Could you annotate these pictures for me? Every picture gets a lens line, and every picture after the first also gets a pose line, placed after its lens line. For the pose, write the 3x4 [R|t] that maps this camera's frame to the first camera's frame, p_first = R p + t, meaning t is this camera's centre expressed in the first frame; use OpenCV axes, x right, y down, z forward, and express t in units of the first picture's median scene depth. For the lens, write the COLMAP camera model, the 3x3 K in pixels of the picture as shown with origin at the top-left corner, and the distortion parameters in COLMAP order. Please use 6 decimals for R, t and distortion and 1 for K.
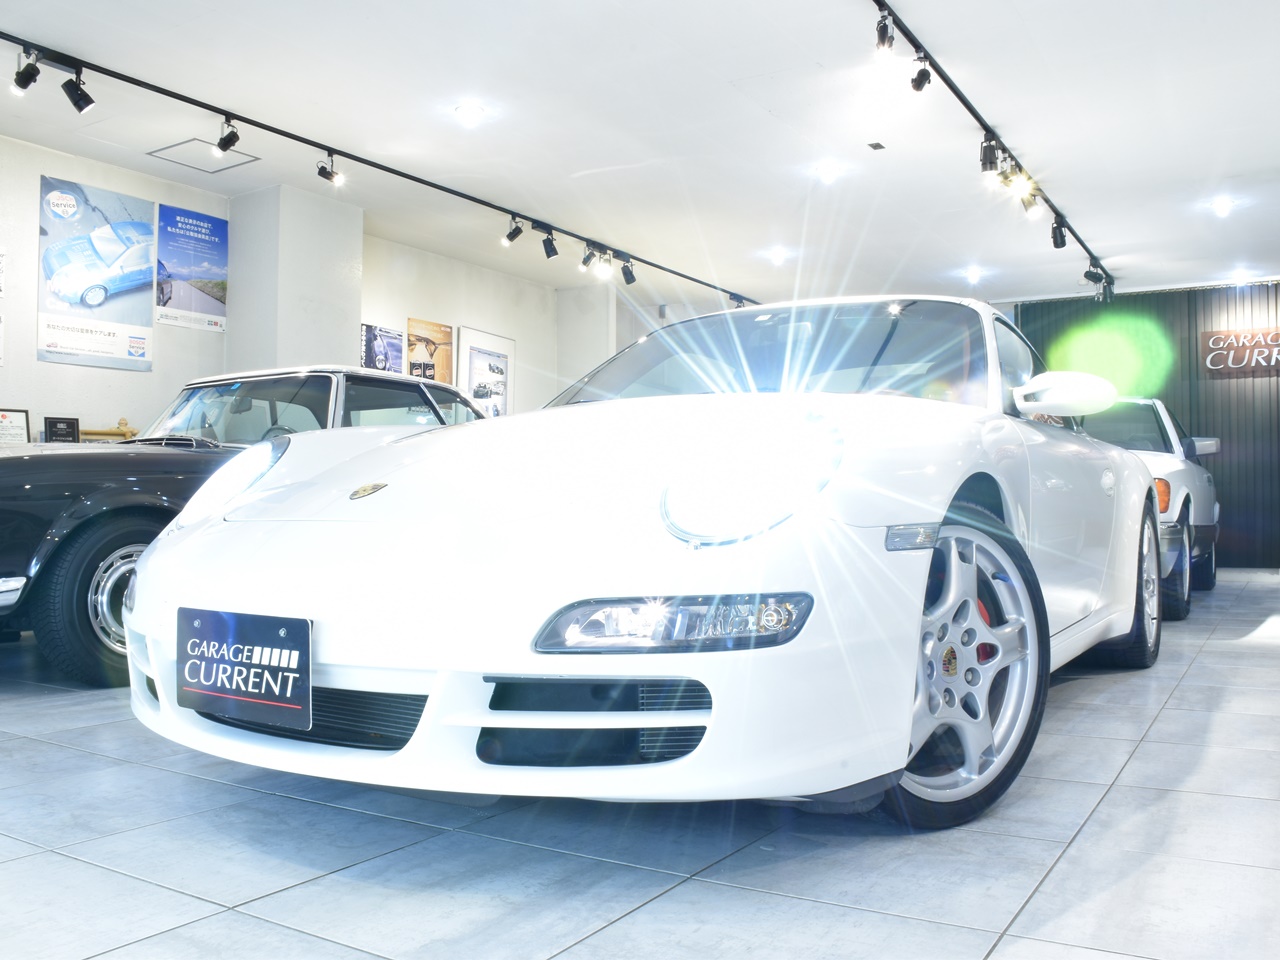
lens RADIAL K [[1116.9, 0, 640.0], [0, 1116.9, 480.0], [0, 0, 1]] dist [-0.152112, 0.086147]
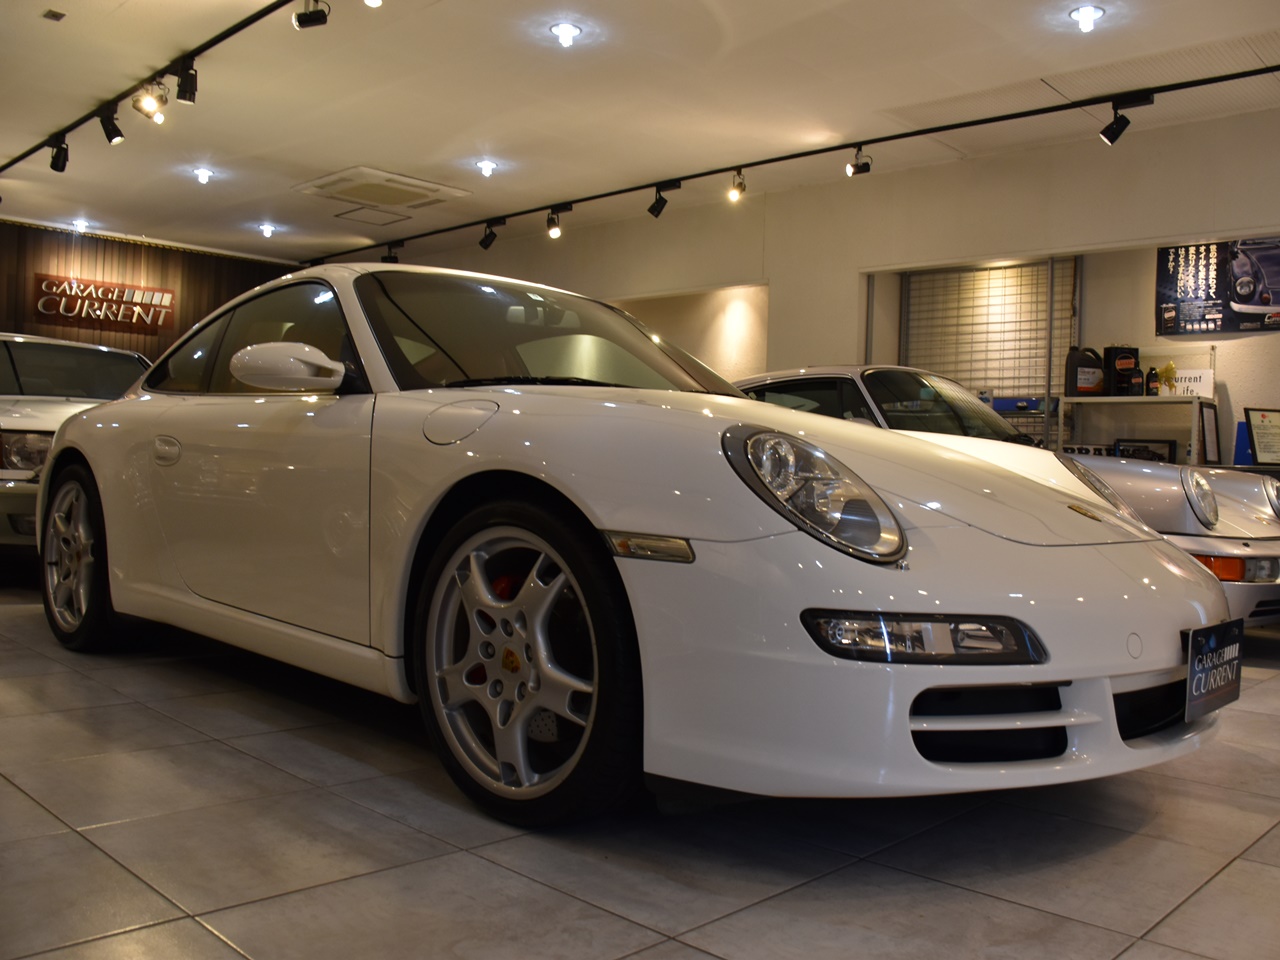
lens RADIAL K [[1092.4, 0, 700.0], [0, 1092.4, 515.5], [0, 0, 1]] dist [-0.141483, 0.083966]
pose [[0.204737, -0.033285, 0.978251, -0.461534], [-0.062906, 0.996908, 0.047085, -0.005558], [-0.976794, -0.071178, 0.202010, 0.378498]]
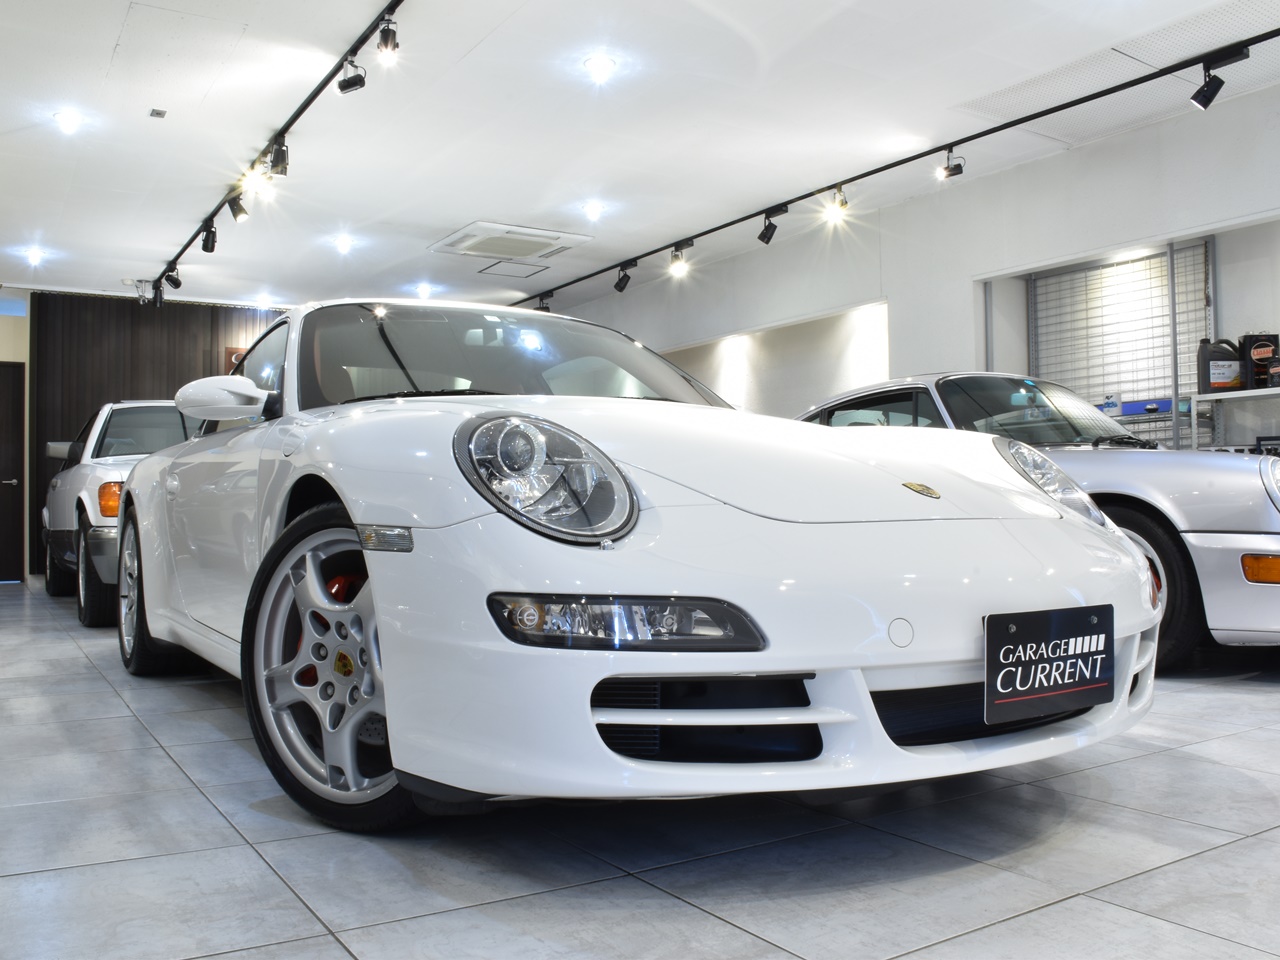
lens RADIAL K [[1102.7, 0, 664.2], [0, 1102.7, 495.6], [0, 0, 1]] dist [-0.168066, 0.120462]
pose [[0.438506, 0.010679, 0.898665, -0.399925], [-0.017657, 0.999839, -0.003265, 0.007231], [-0.898555, -0.014436, 0.438624, 0.248985]]
